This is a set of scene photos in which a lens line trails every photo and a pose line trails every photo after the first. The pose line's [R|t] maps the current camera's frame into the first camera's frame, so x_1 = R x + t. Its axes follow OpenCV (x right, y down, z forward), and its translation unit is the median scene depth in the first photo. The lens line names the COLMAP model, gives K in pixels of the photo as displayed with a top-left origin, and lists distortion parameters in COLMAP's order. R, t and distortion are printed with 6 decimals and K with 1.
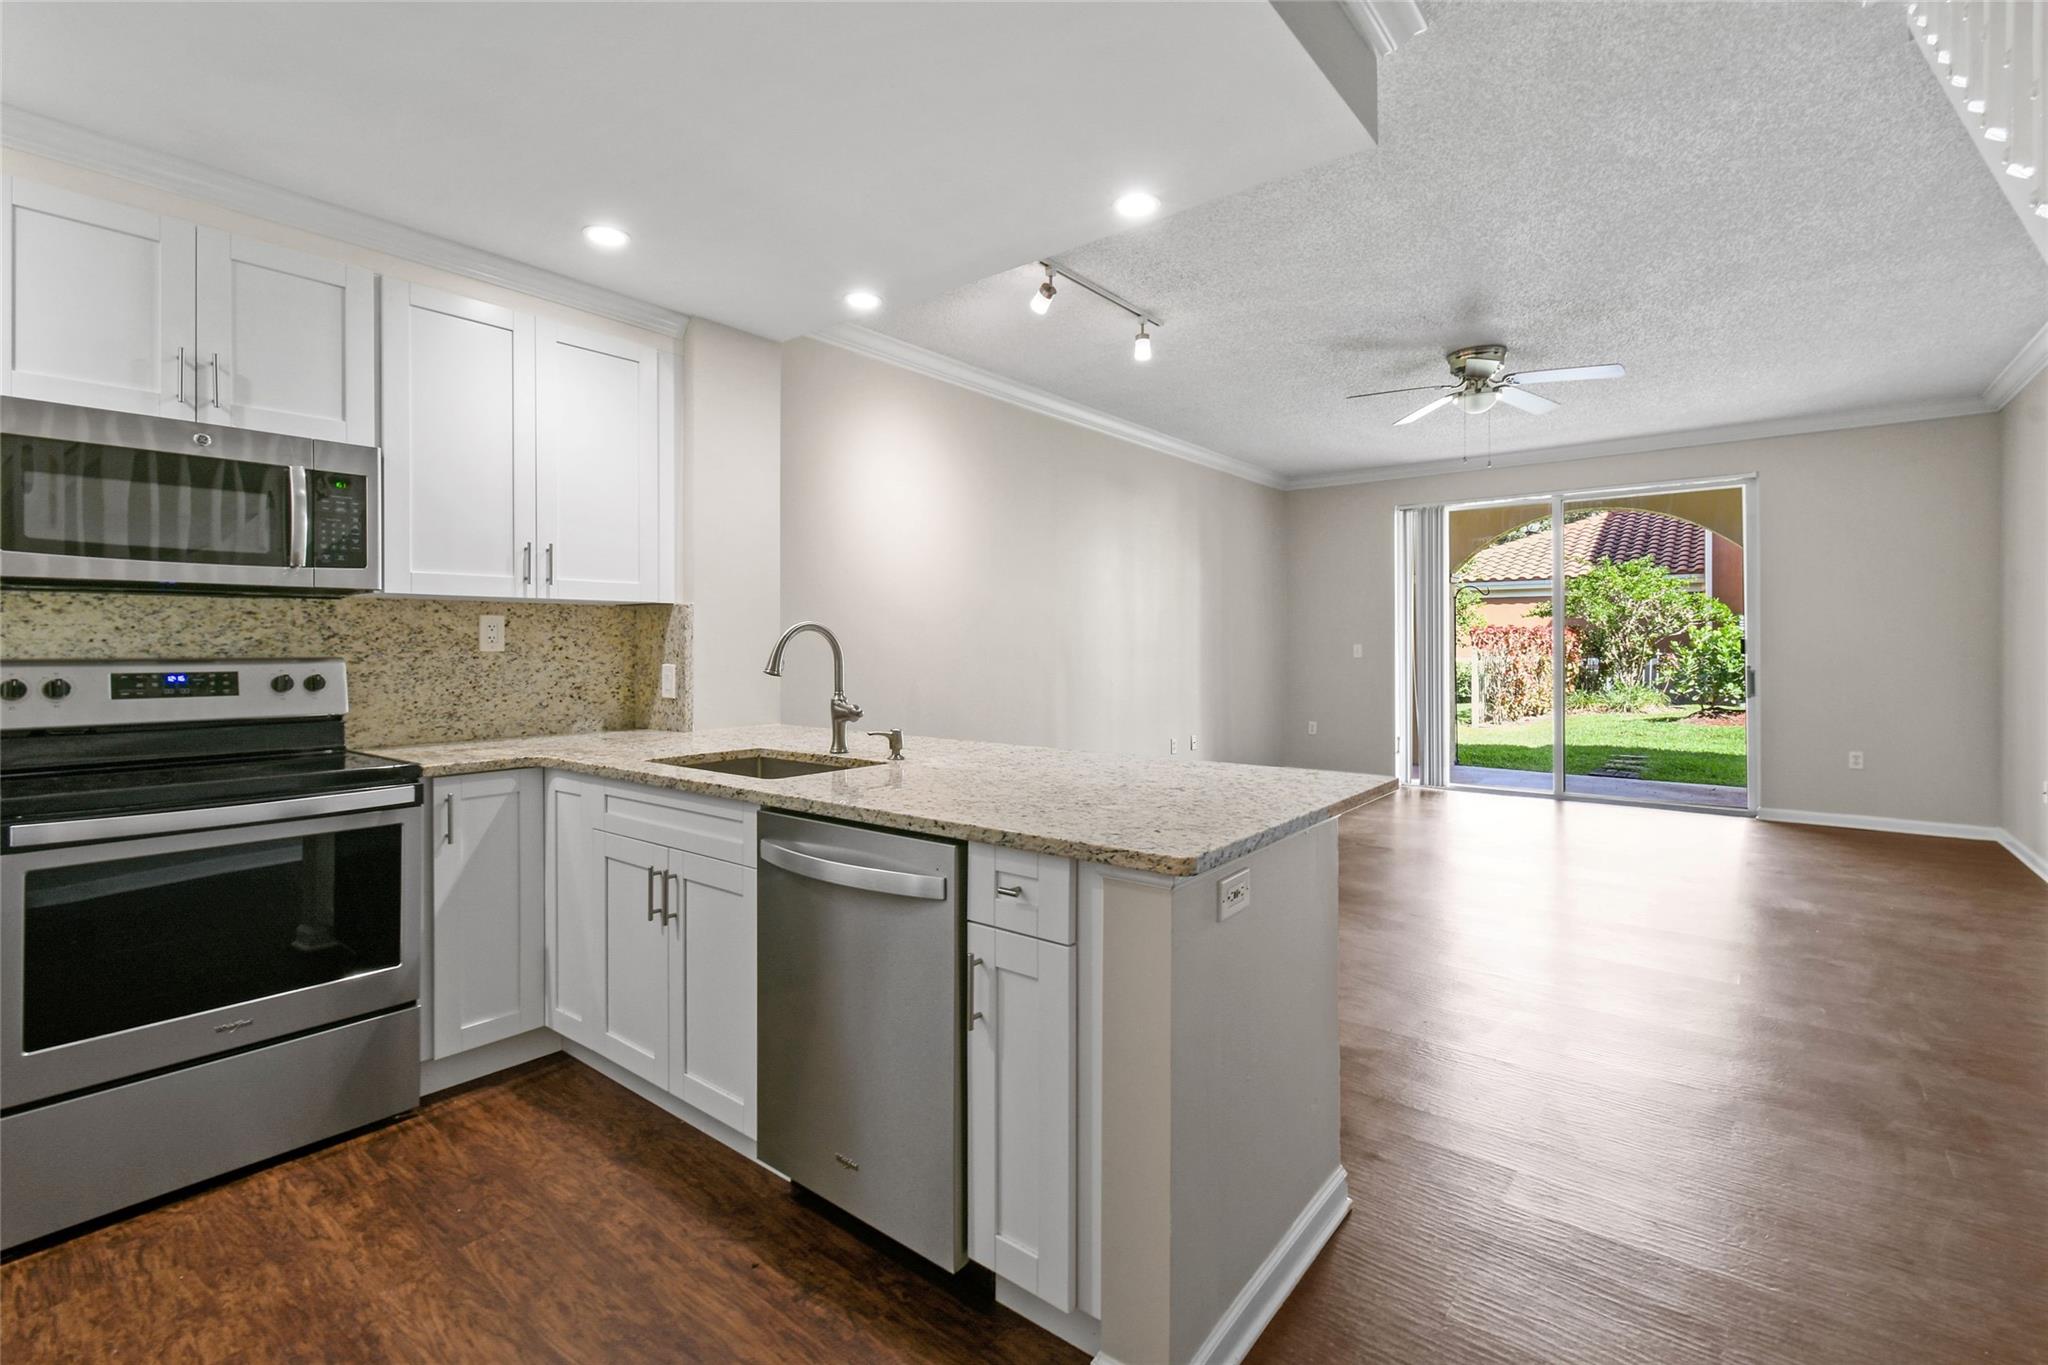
lens RADIAL K [[896.0, 0, 1081.8], [0, 896.0, 635.5], [0, 0, 1]] dist [0.001999, -0.003721]
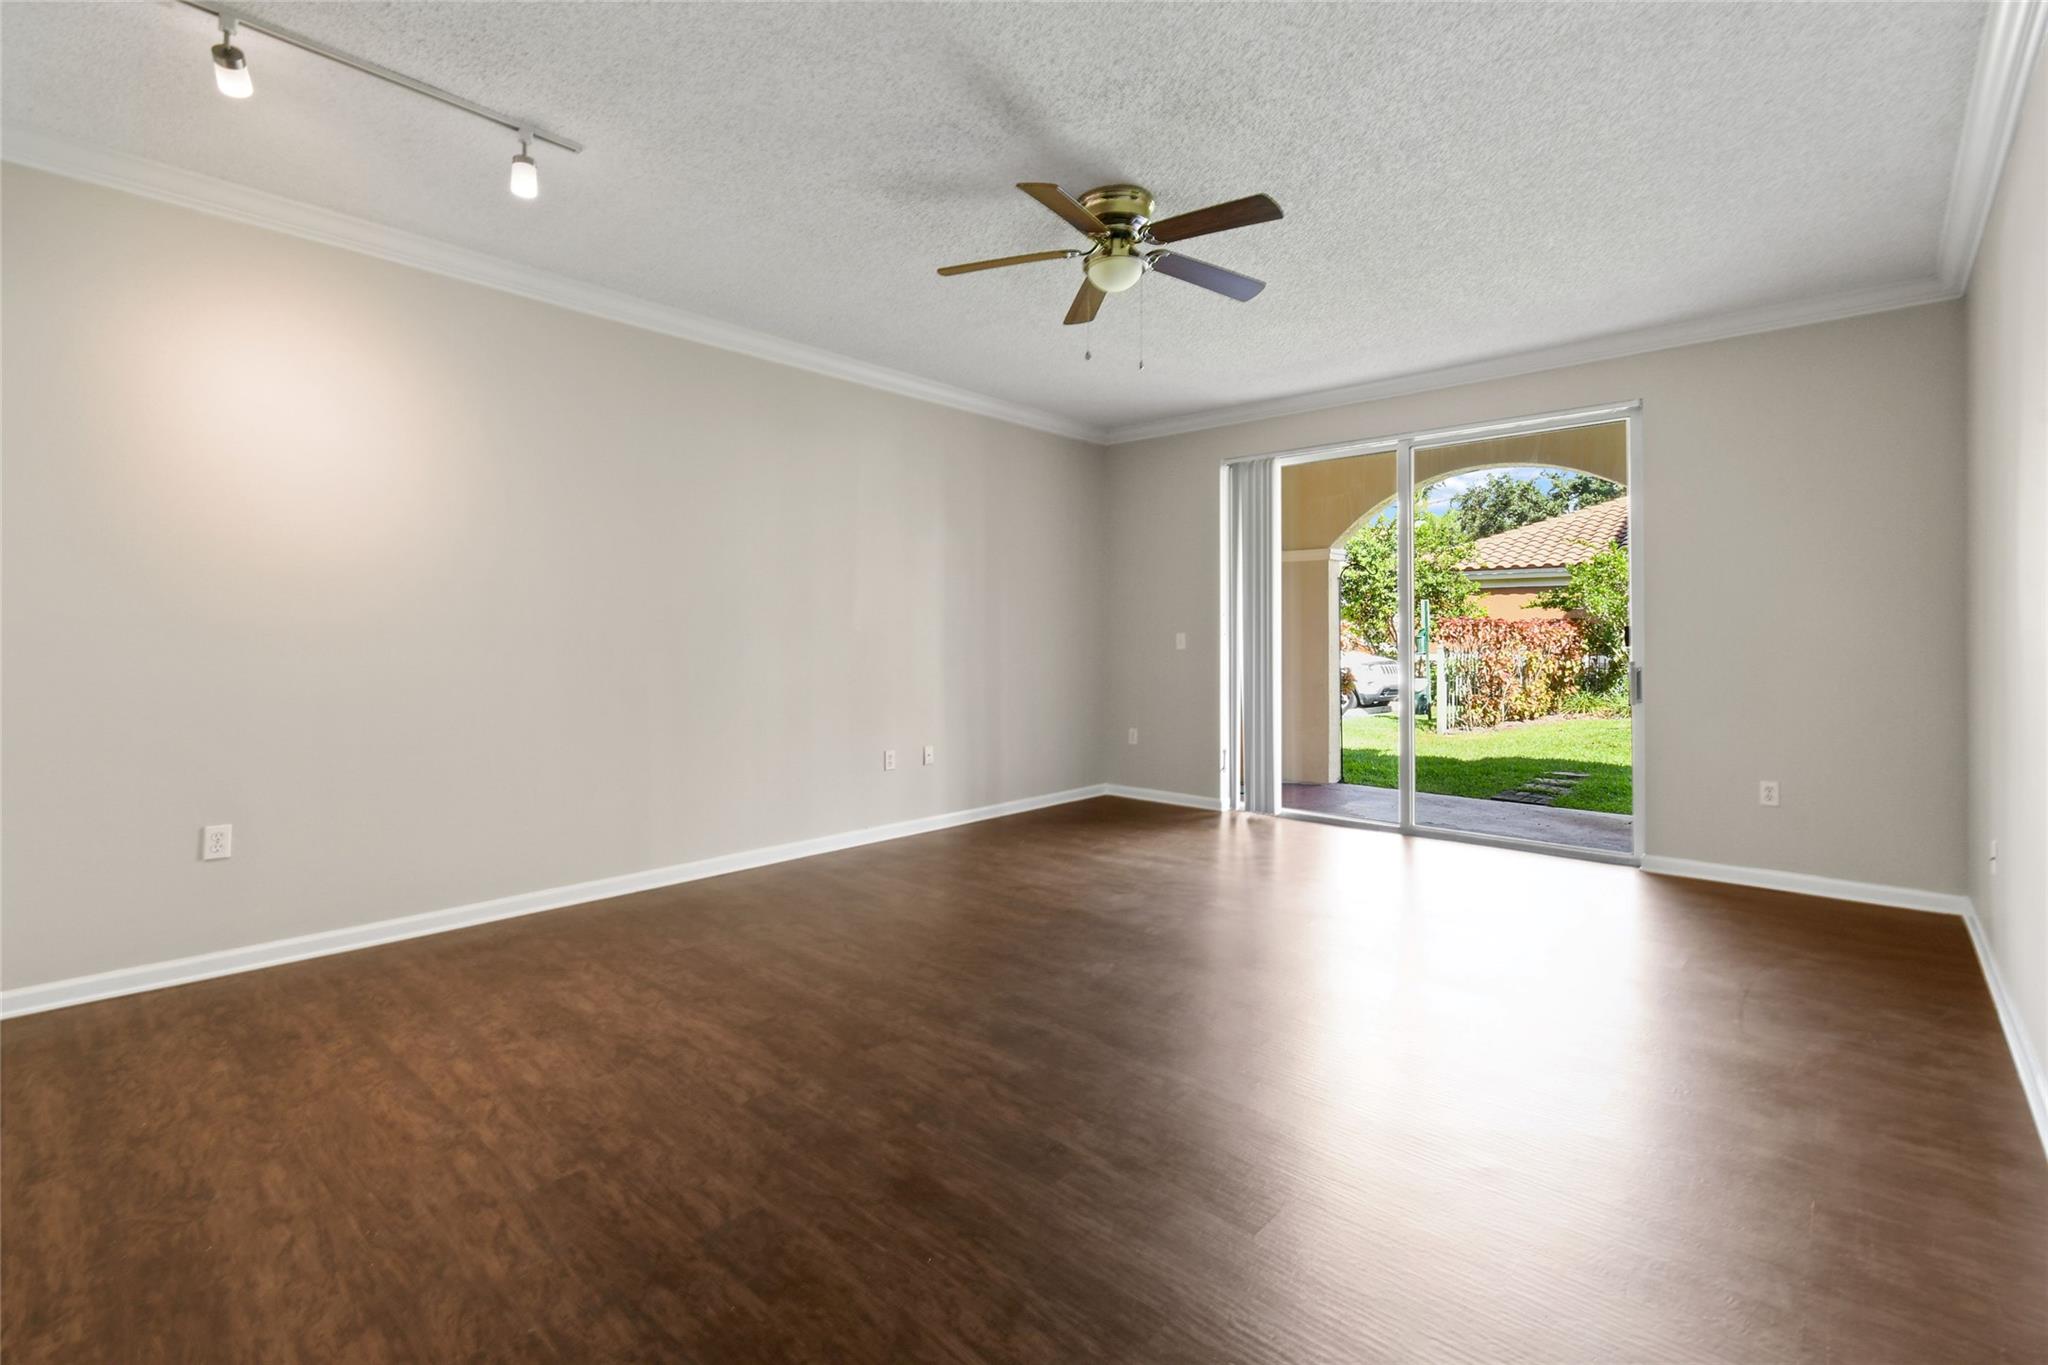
lens RADIAL K [[892.7, 0, 1119.1], [0, 892.7, 632.4], [0, 0, 1]] dist [-0.000275, -0.000219]
pose [[0.998230, 0.004297, -0.059309, 0.299916], [-0.004297, 0.999991, 0.000128, 0.009064], [0.059309, 0.000127, 0.998240, 0.196052]]
